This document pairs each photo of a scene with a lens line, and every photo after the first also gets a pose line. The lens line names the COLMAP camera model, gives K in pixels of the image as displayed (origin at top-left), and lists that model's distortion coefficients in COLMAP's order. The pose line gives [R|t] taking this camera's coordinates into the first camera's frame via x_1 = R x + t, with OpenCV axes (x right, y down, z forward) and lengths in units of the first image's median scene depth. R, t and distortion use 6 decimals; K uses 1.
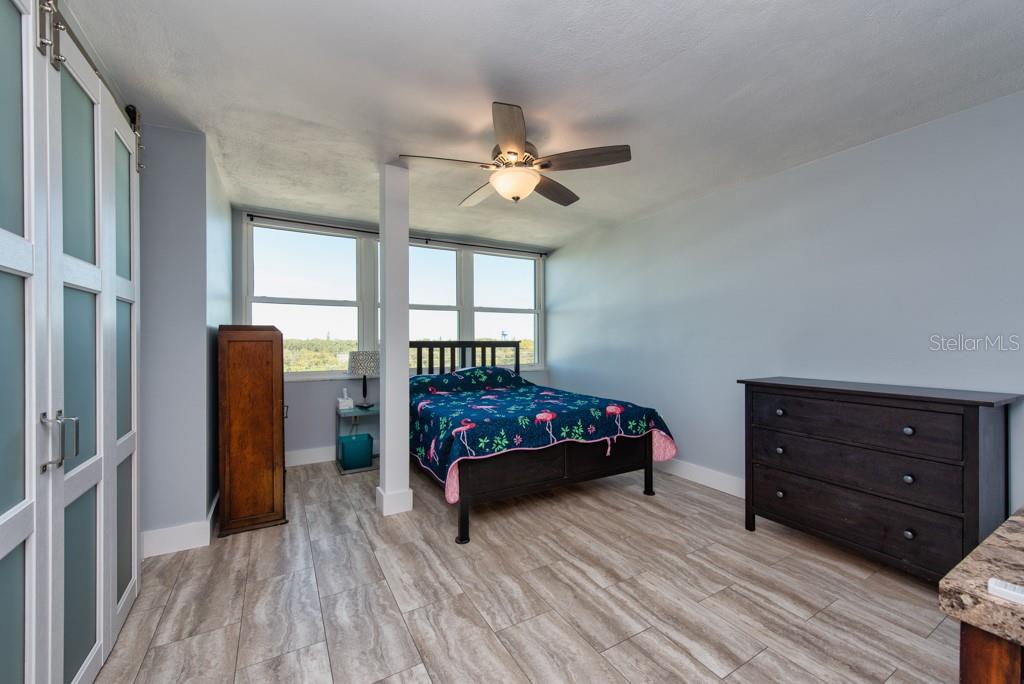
lens RADIAL K [[402.3, 0, 511.6], [0, 402.3, 343.7], [0, 0, 1]] dist [0.014430, -0.003667]
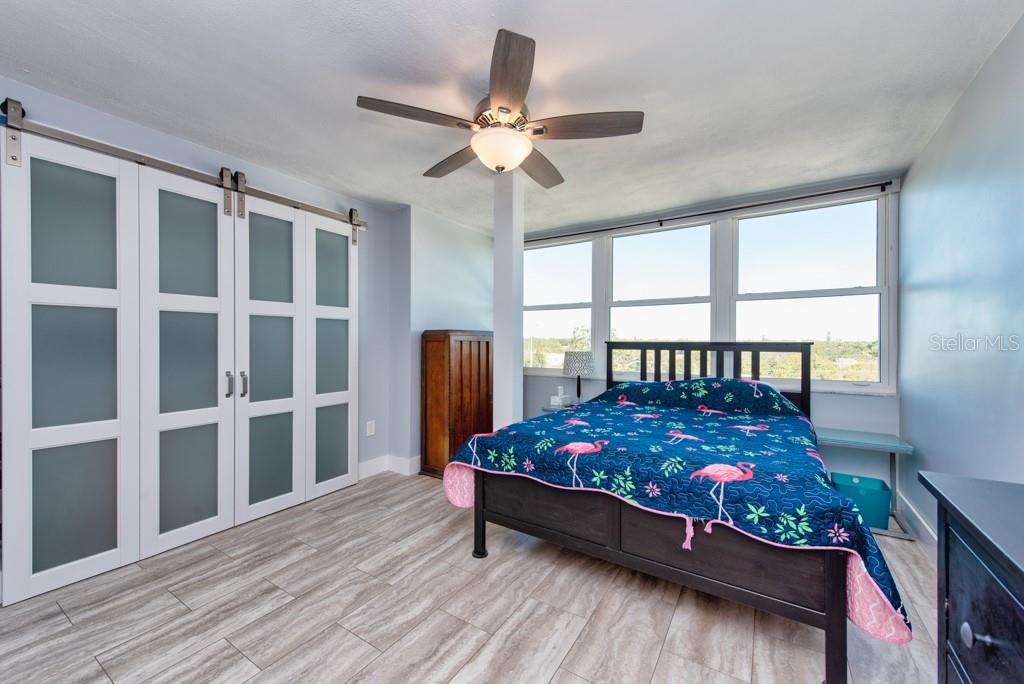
lens RADIAL K [[402.3, 0, 511.6], [0, 402.3, 343.7], [0, 0, 1]] dist [0.014430, -0.003667]
pose [[0.453934, 0.005874, -0.891016, 0.634357], [-0.008541, 0.999961, 0.002241, -0.003273], [0.890995, 0.006593, 0.453966, 0.542126]]
